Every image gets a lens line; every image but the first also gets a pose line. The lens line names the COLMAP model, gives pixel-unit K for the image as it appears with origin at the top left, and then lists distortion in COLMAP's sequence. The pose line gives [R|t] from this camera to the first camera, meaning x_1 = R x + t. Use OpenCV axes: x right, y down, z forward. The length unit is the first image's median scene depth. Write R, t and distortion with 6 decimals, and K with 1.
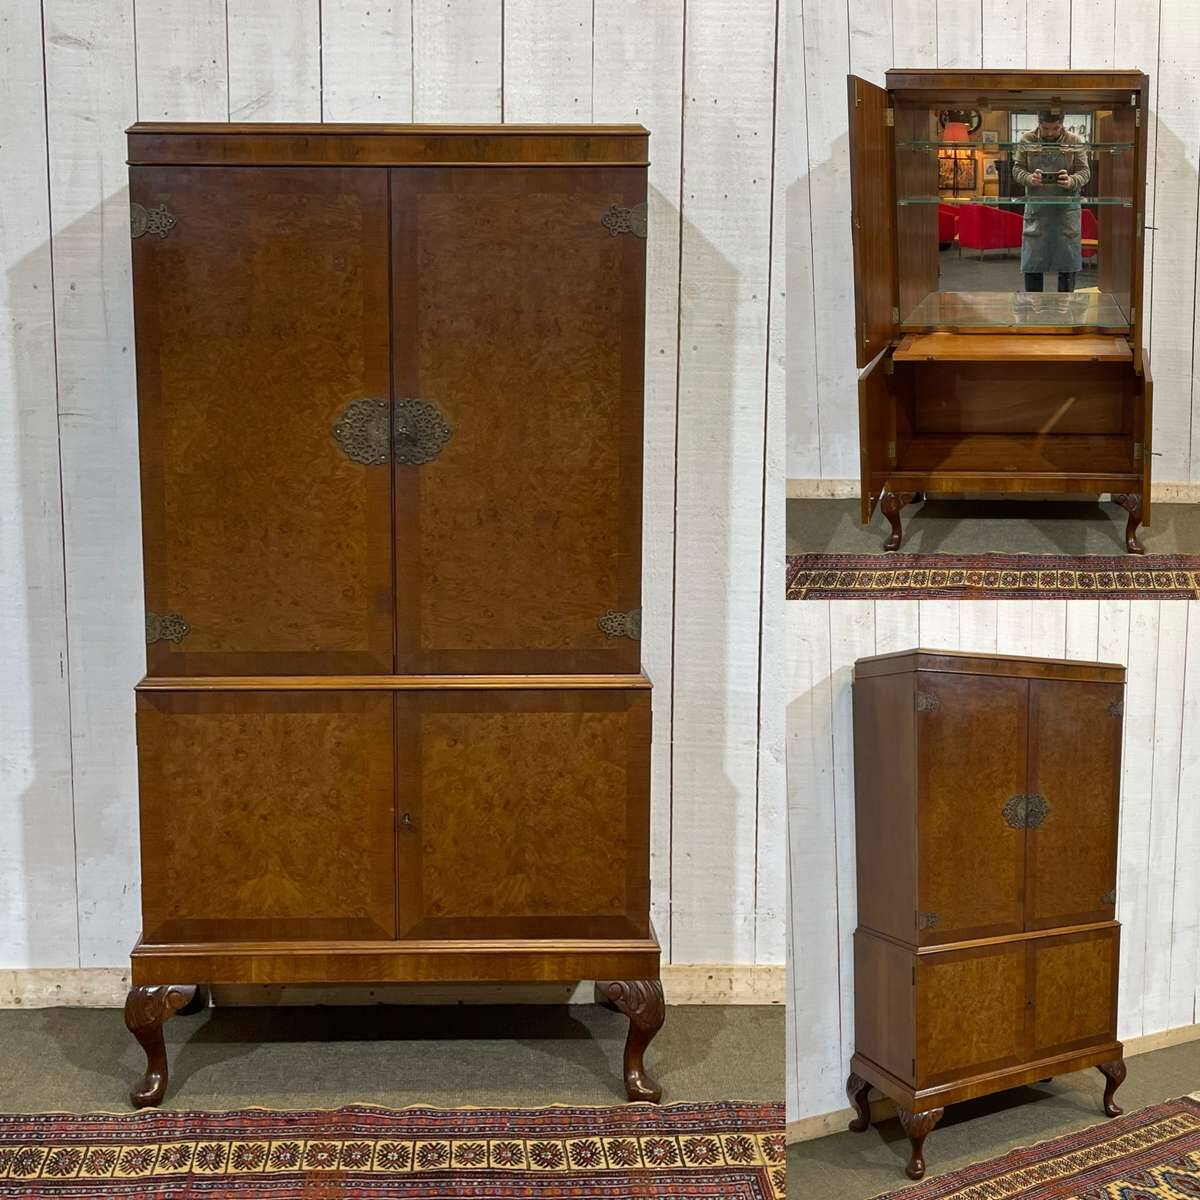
lens RADIAL K [[1790.6, 0, 459.5], [0, 1790.6, 588.0], [0, 0, 1]] dist [0.089021, 0.000000]
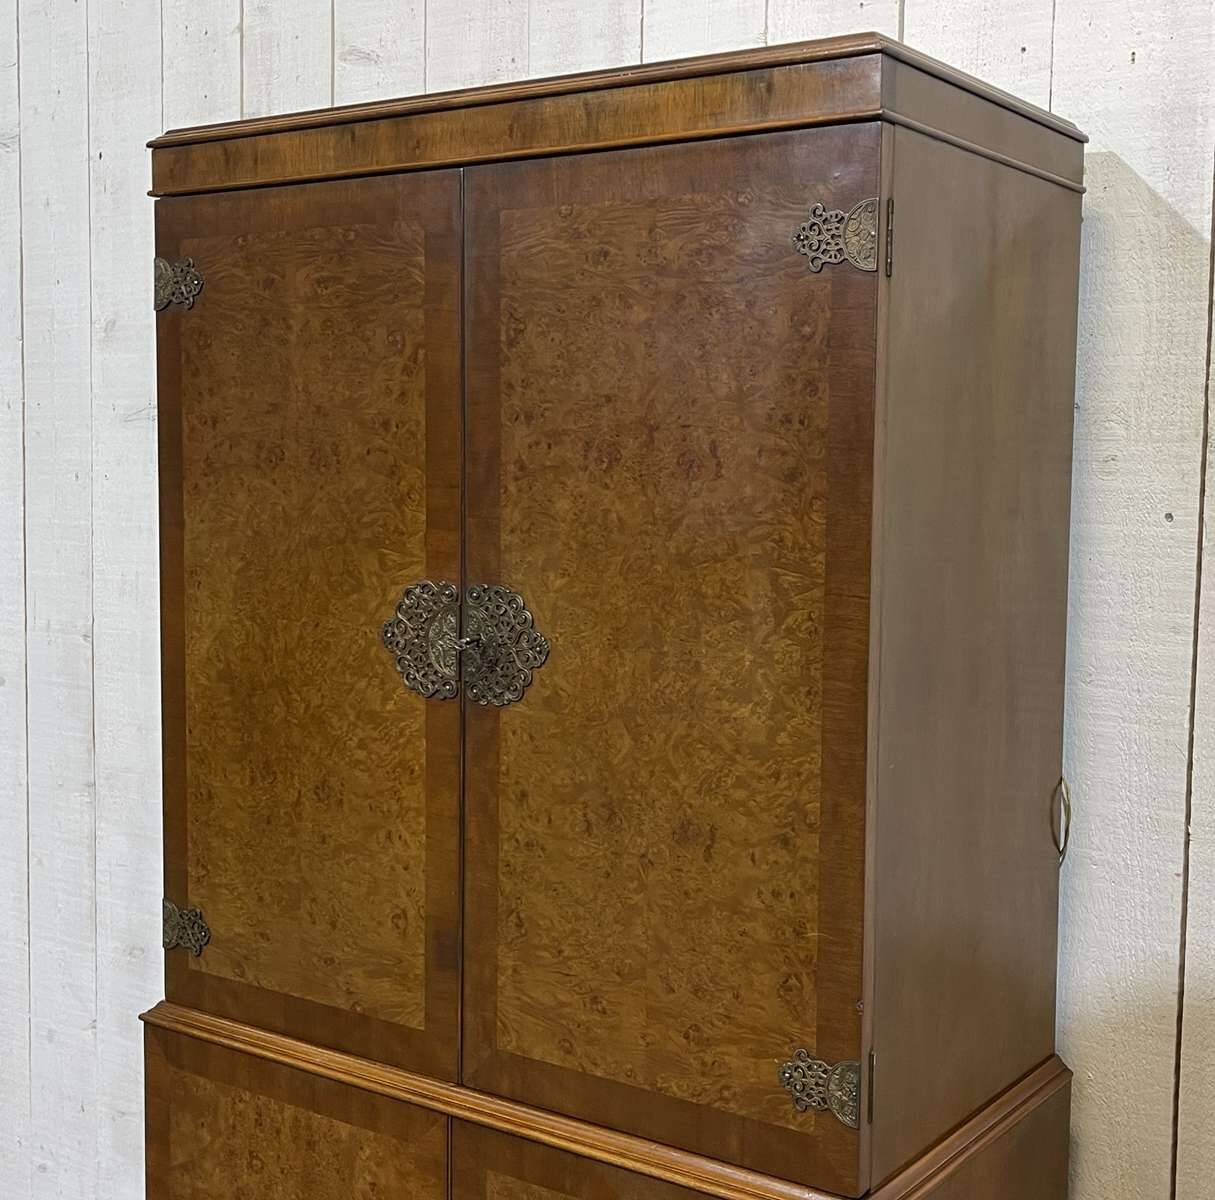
lens RADIAL K [[1853.1, 0, 570.1], [0, 1853.1, 603.7], [0, 0, 1]] dist [0.052800, 0.000000]
pose [[0.785676, 0.062726, -0.615449, 0.329739], [-0.107649, 0.993531, -0.036163, -0.080252], [0.609200, 0.094665, 0.787346, 0.558486]]
